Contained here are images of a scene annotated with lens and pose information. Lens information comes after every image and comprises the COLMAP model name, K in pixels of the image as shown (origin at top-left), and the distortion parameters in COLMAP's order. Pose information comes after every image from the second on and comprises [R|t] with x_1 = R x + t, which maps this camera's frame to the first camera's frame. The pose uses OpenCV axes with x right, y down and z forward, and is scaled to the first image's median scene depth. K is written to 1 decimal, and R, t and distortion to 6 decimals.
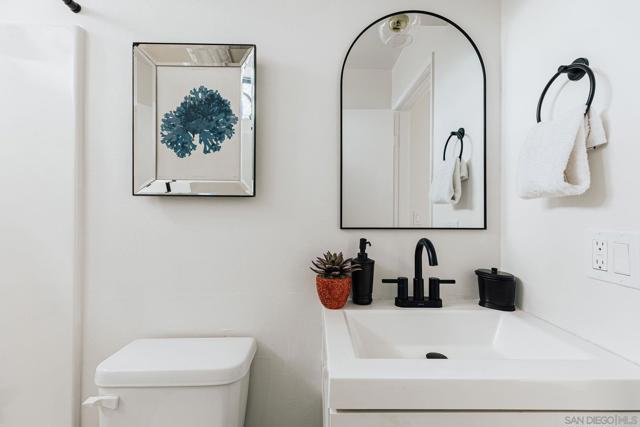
lens RADIAL K [[297.4, 0, 322.9], [0, 297.4, 209.4], [0, 0, 1]] dist [0.005543, -0.000818]
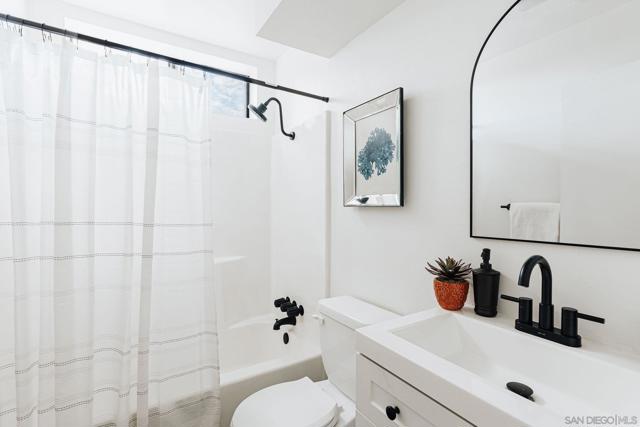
lens RADIAL K [[302.4, 0, 322.5], [0, 302.4, 211.9], [0, 0, 1]] dist [-0.000276, -0.000740]
pose [[0.519748, 0.007396, -0.854288, 0.685303], [0.011929, 0.999802, 0.015913, -0.042336], [0.854236, -0.018462, 0.519557, 0.035646]]
